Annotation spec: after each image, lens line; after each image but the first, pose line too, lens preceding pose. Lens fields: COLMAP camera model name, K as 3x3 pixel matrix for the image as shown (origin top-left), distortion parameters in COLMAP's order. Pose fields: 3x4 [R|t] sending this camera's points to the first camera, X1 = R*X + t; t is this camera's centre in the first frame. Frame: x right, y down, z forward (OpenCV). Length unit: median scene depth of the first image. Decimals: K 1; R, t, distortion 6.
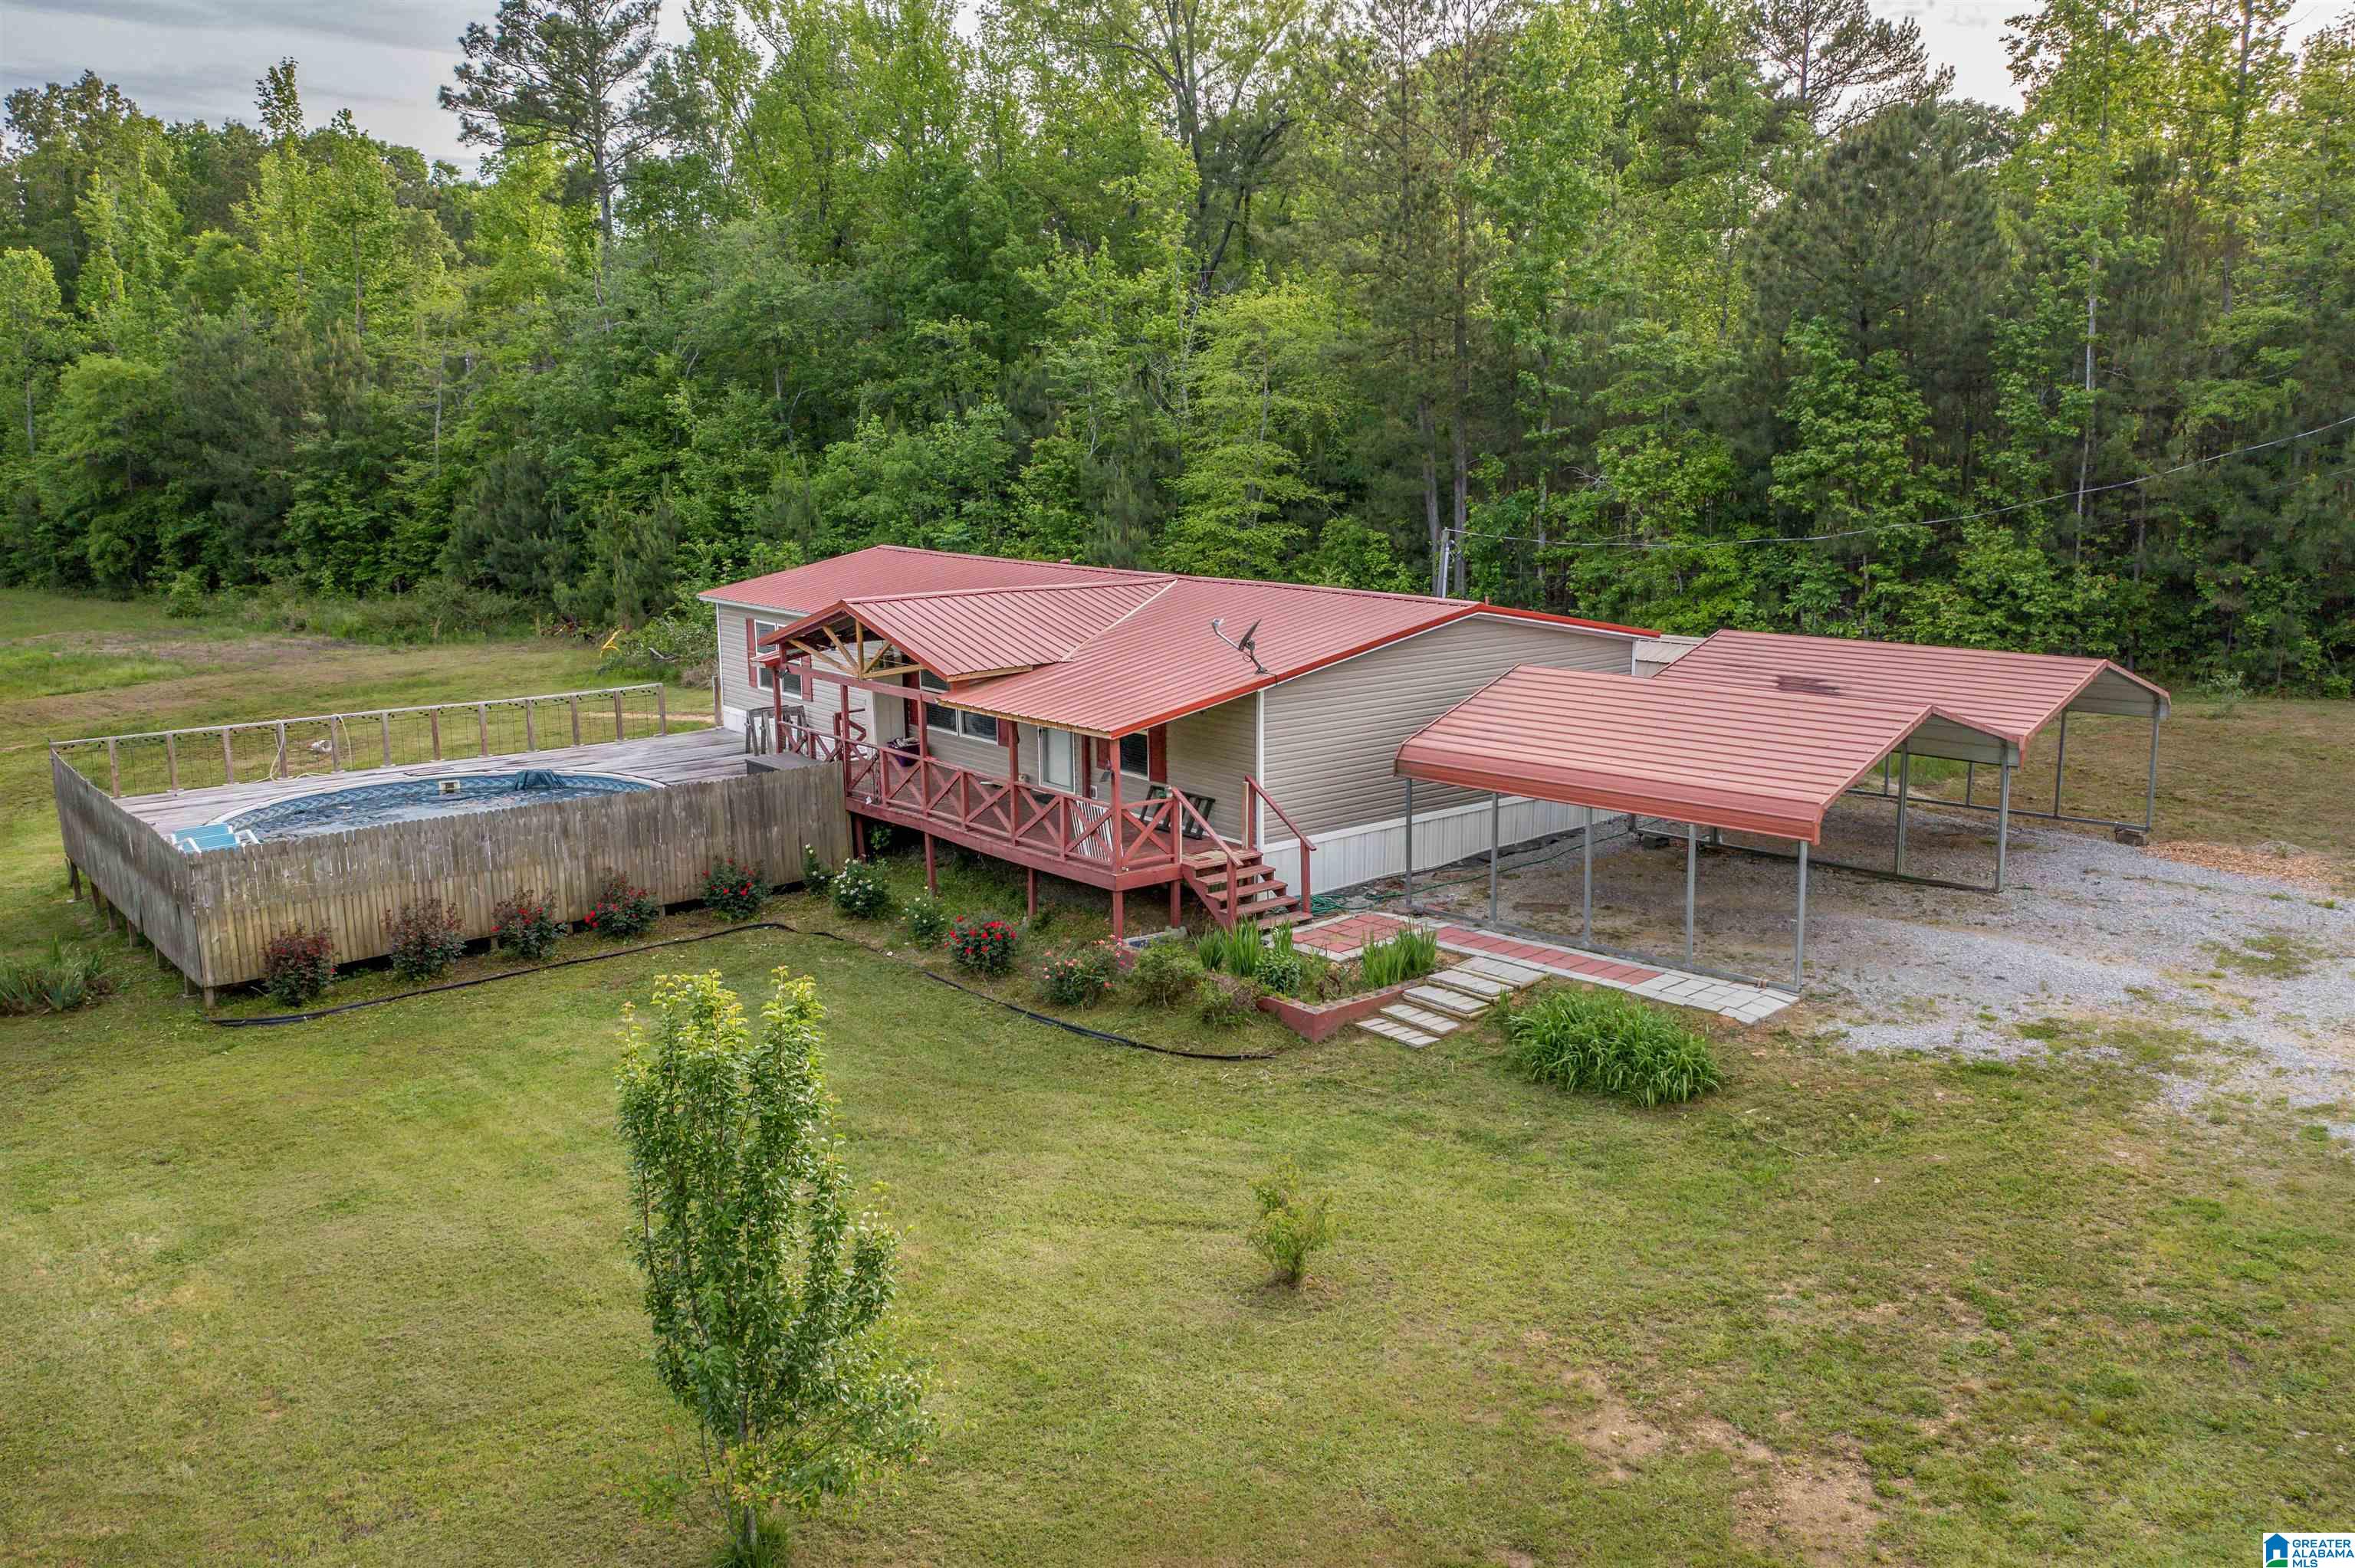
lens RADIAL K [[1911.4, 0, 1174.8], [0, 1911.4, 835.4], [0, 0, 1]] dist [-0.017749, -0.002471]
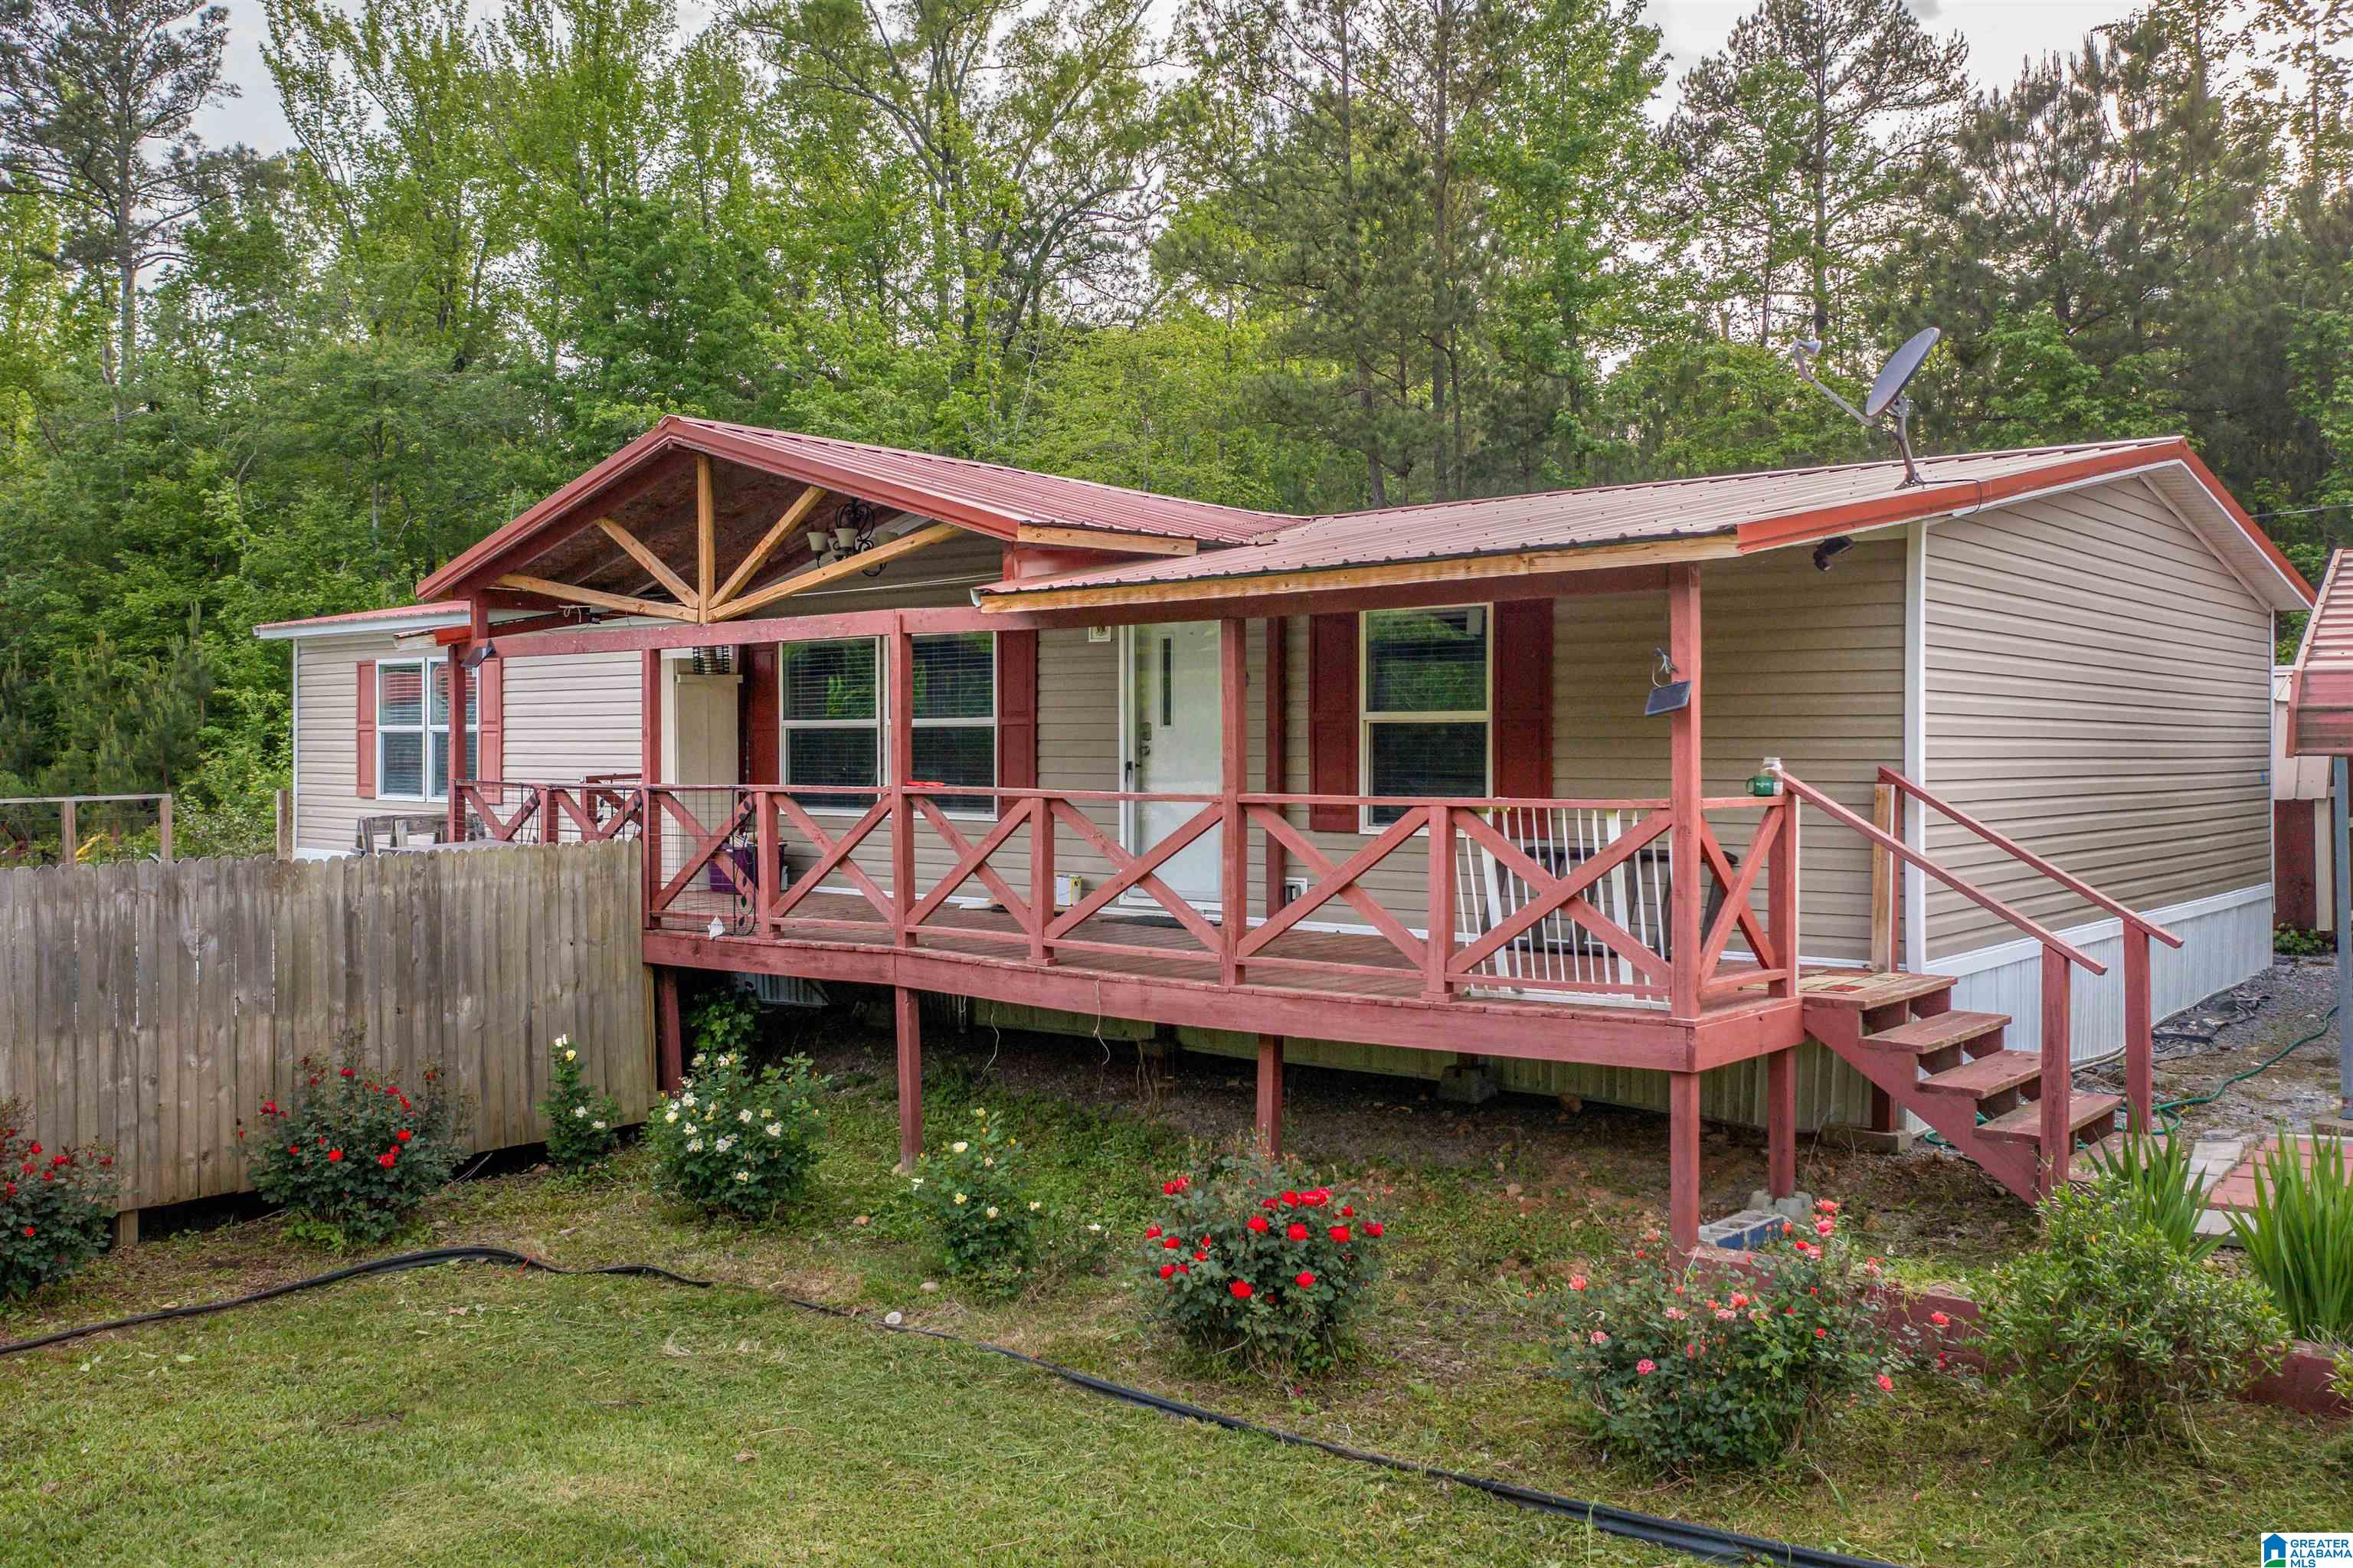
lens RADIAL K [[1985.5, 0, 1176.5], [0, 1985.5, 784.0], [0, 0, 1]] dist [-0.017889, -0.006239]
pose [[0.978426, 0.007445, 0.206461, -0.097156], [0.034838, 0.979094, -0.200404, 0.024178], [-0.203637, 0.203273, 0.957712, 0.372456]]
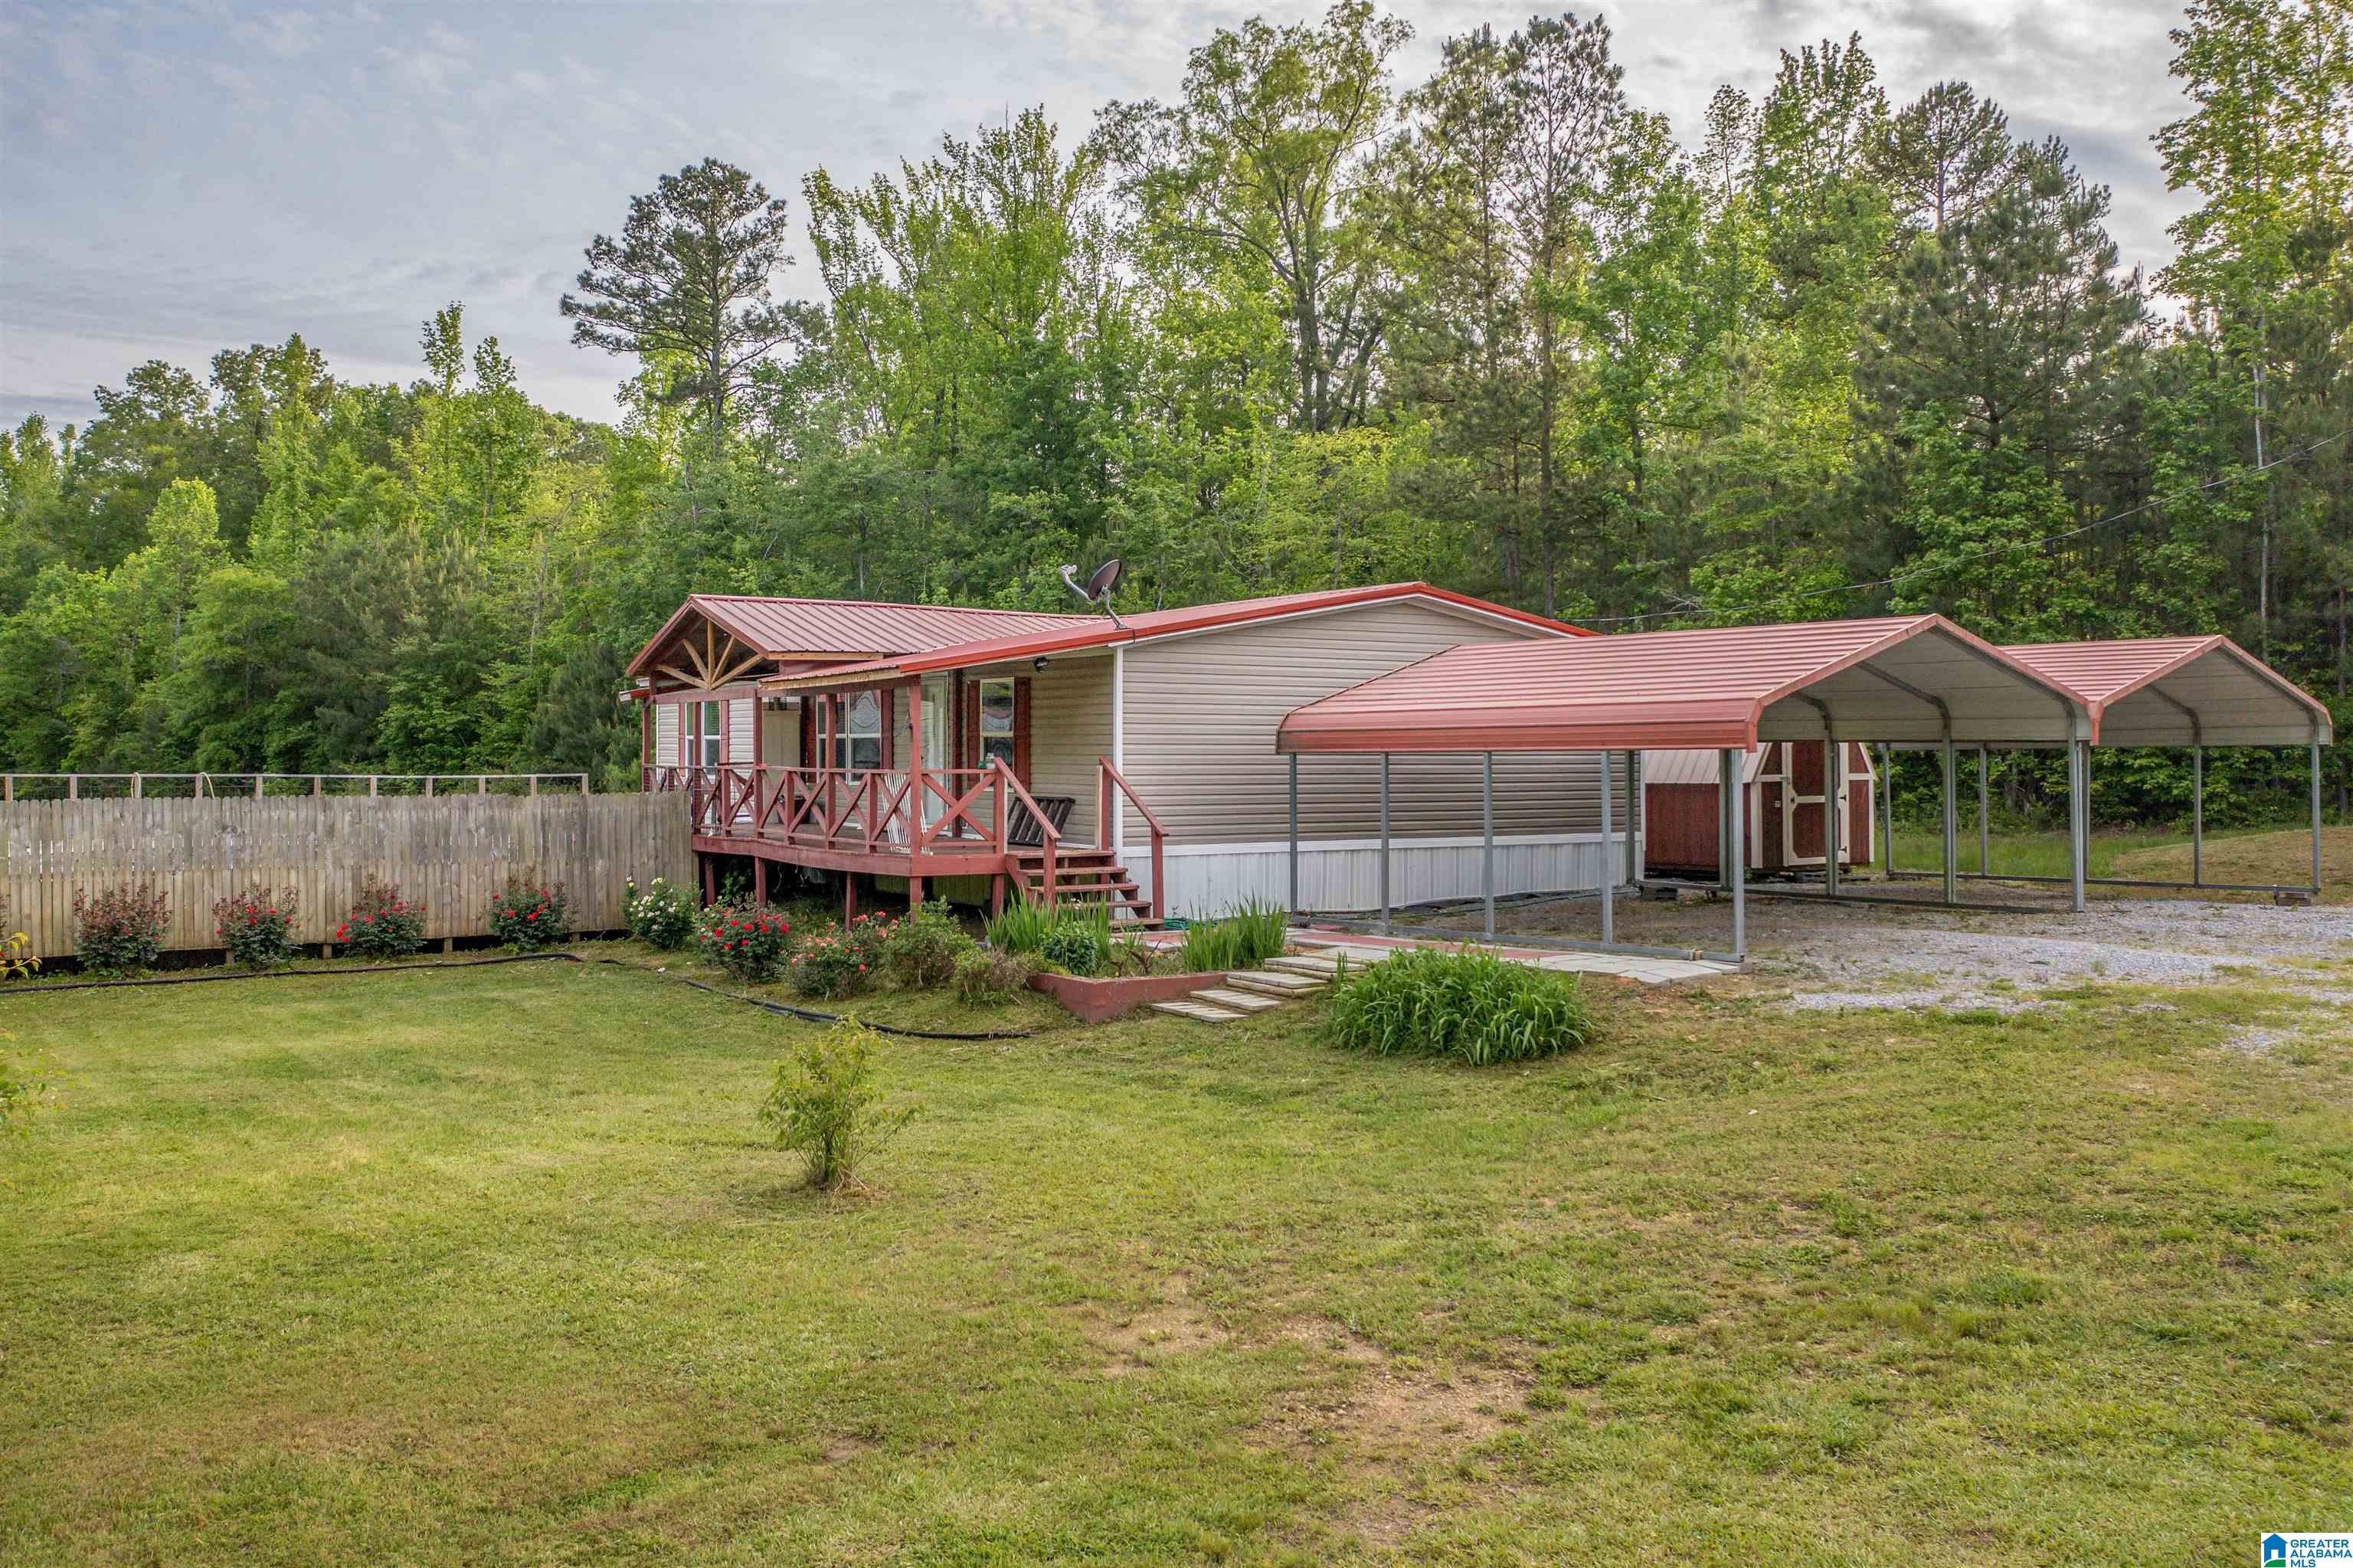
lens RADIAL K [[1985.5, 0, 1176.5], [0, 1985.5, 784.0], [0, 0, 1]] dist [-0.017889, -0.006239]
pose [[0.992665, 0.015333, -0.119924, 0.094985], [-0.039371, 0.978852, -0.200744, 0.082057], [0.114310, 0.203993, 0.972276, 0.106821]]
